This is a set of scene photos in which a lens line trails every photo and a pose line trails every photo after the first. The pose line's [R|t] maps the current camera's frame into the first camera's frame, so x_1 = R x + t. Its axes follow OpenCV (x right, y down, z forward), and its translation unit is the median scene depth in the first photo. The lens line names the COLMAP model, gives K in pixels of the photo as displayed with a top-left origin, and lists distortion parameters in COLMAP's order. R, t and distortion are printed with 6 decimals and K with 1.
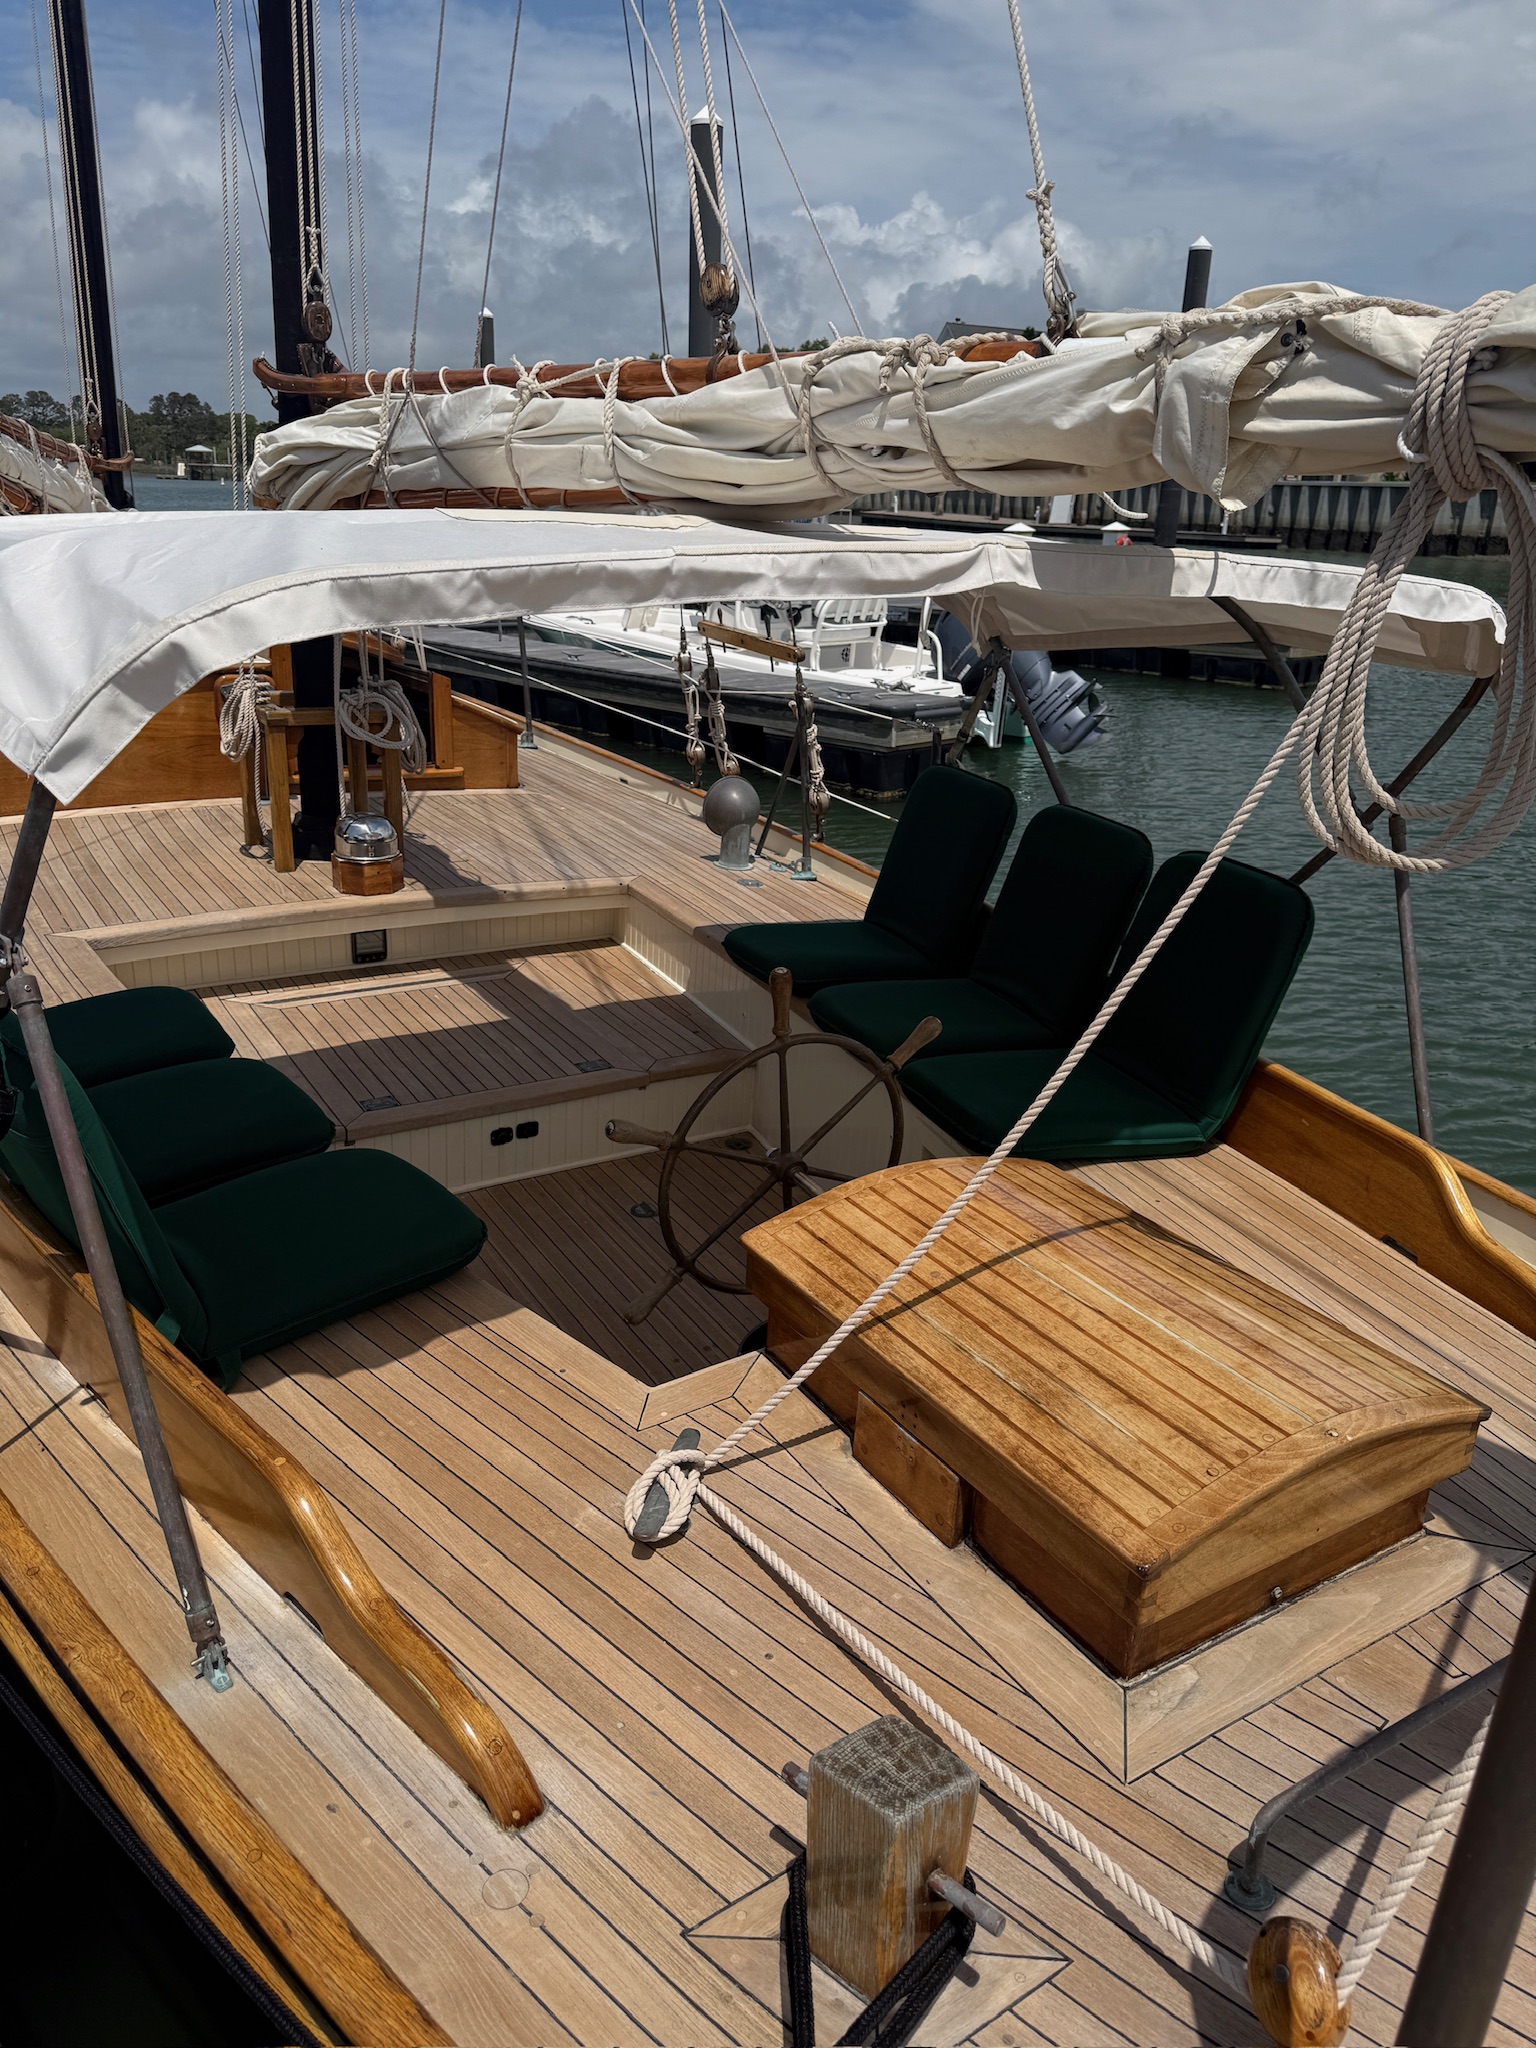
lens RADIAL K [[1421.9, 0, 768.0], [0, 1421.9, 1024.0], [0, 0, 1]] dist [0.061625, -0.031848]
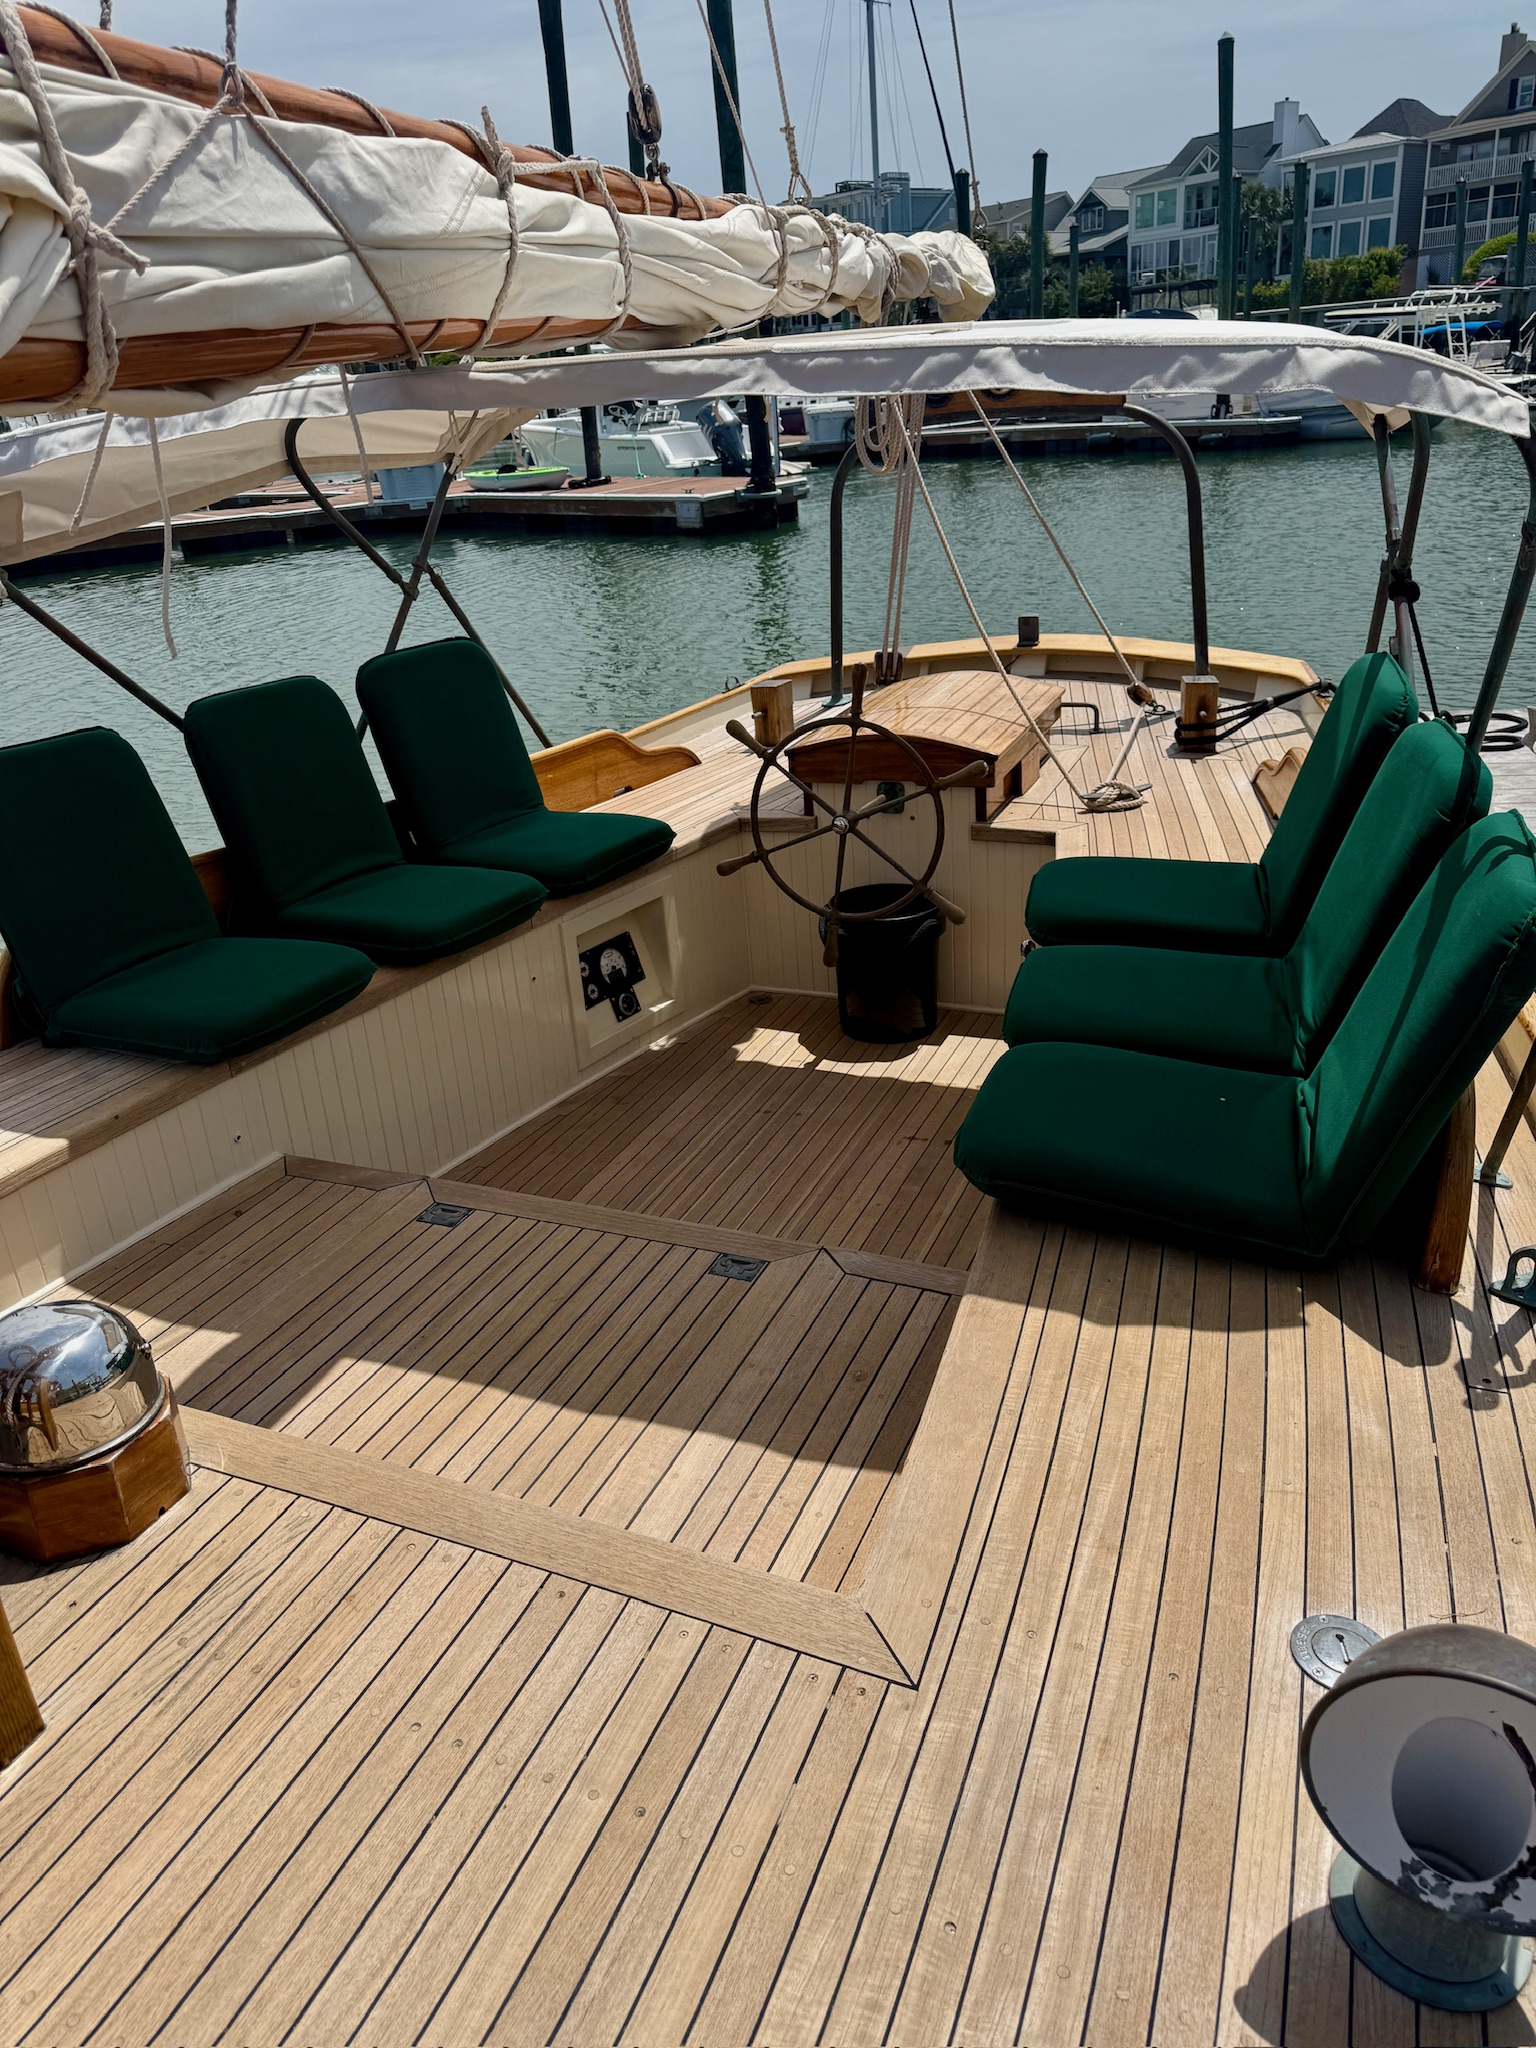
lens RADIAL K [[1421.9, 0, 768.0], [0, 1421.9, 1024.0], [0, 0, 1]] dist [0.061625, -0.031848]
pose [[-0.595976, -0.324043, 0.734717, -0.790993], [0.323928, 0.740197, 0.589218, -0.454946], [-0.734767, 0.589156, -0.336173, 1.242741]]
